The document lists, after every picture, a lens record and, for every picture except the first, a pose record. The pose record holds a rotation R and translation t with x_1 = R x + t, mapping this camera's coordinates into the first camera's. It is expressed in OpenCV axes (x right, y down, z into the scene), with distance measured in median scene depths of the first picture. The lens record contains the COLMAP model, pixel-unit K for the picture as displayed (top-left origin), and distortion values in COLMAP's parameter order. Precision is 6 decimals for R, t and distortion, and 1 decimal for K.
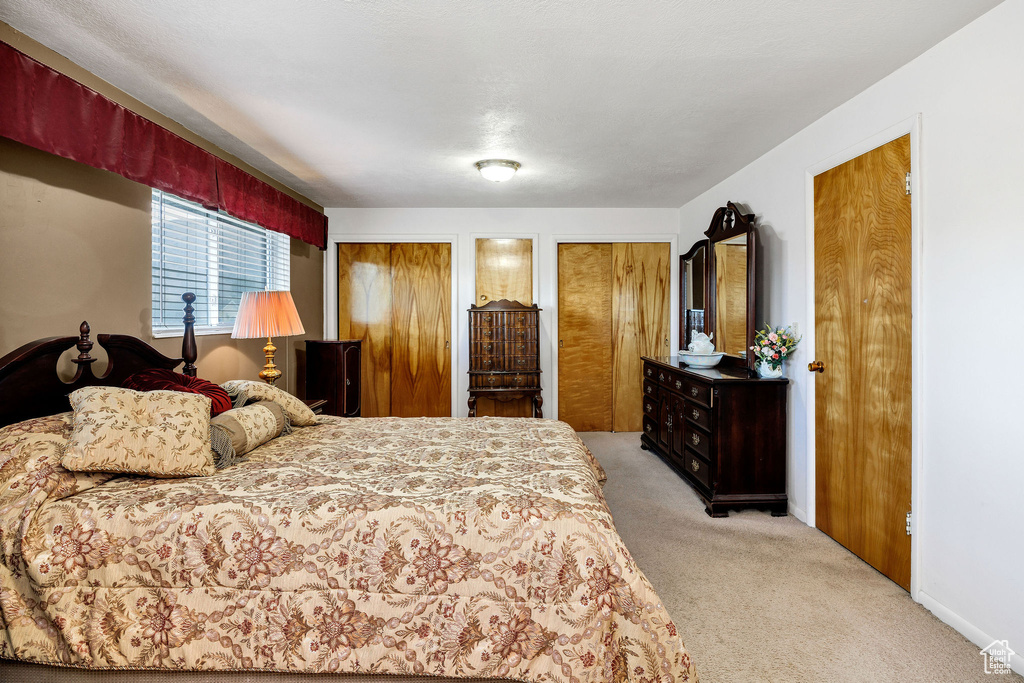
lens RADIAL K [[541.2, 0, 514.0], [0, 541.2, 317.1], [0, 0, 1]] dist [-0.004701, -0.000468]
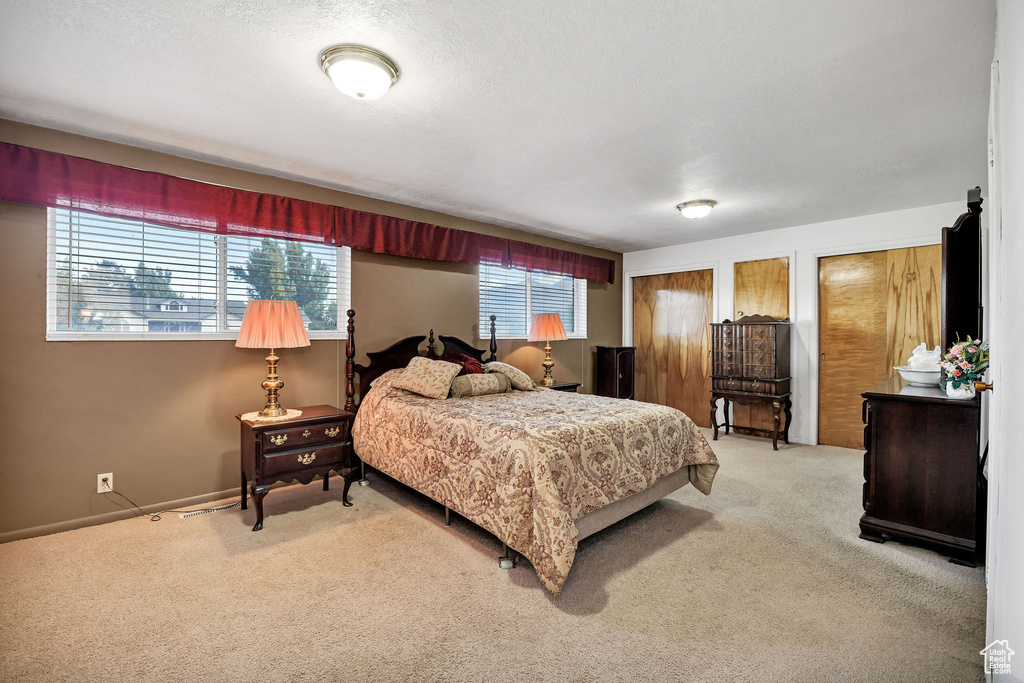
lens RADIAL K [[445.8, 0, 512.0], [0, 445.8, 341.5], [0, 0, 1]] dist [-0.001789, -0.000246]
pose [[0.652242, 0.017094, -0.757818, 0.596579], [-0.006483, 0.999835, 0.016974, 0.018029], [0.757983, -0.006159, 0.652245, 0.032259]]
